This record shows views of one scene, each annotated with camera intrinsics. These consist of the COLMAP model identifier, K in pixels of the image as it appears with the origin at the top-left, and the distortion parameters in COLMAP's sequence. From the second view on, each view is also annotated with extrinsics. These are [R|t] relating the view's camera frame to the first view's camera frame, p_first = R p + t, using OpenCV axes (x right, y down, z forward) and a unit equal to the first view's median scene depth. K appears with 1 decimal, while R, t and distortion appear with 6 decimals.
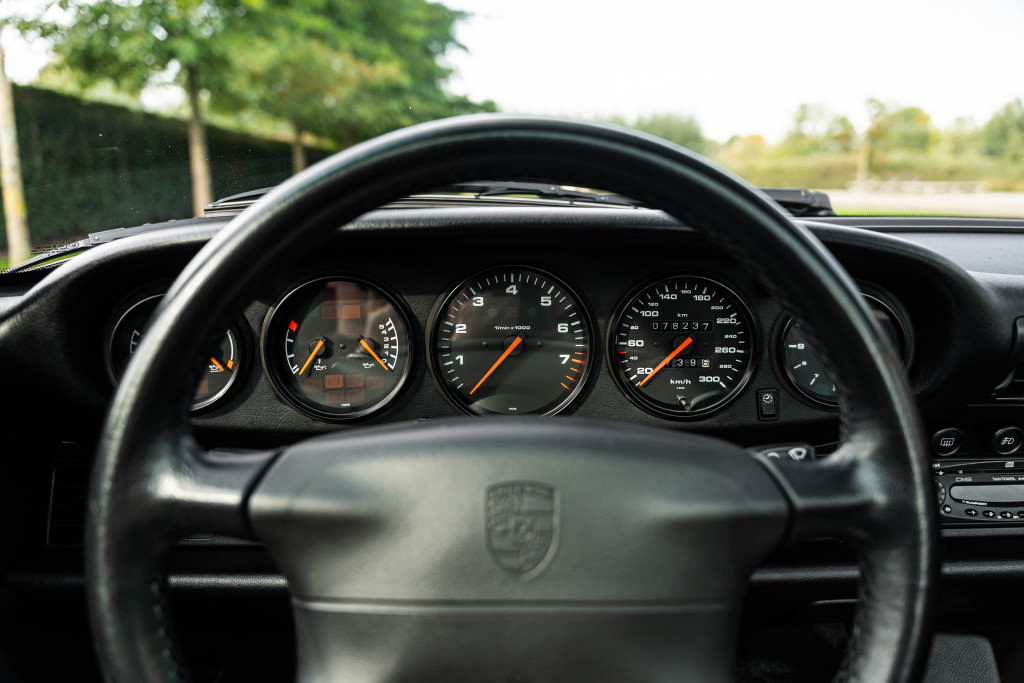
lens RADIAL K [[698.1, 0, 512.2], [0, 698.1, 341.7], [0, 0, 1]] dist [0.012280, -0.009810]
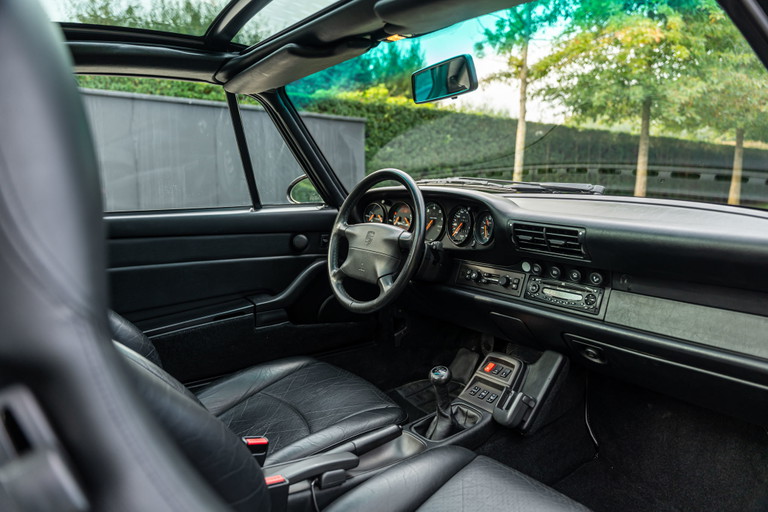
lens RADIAL K [[523.6, 0, 384.2], [0, 523.6, 255.4], [0, 0, 1]] dist [0.012280, -0.009810]
pose [[0.564032, 0.120945, -0.816848, 0.204789], [-0.181289, 0.983218, 0.020398, 0.015896], [0.805607, 0.136581, 0.576492, -0.075361]]
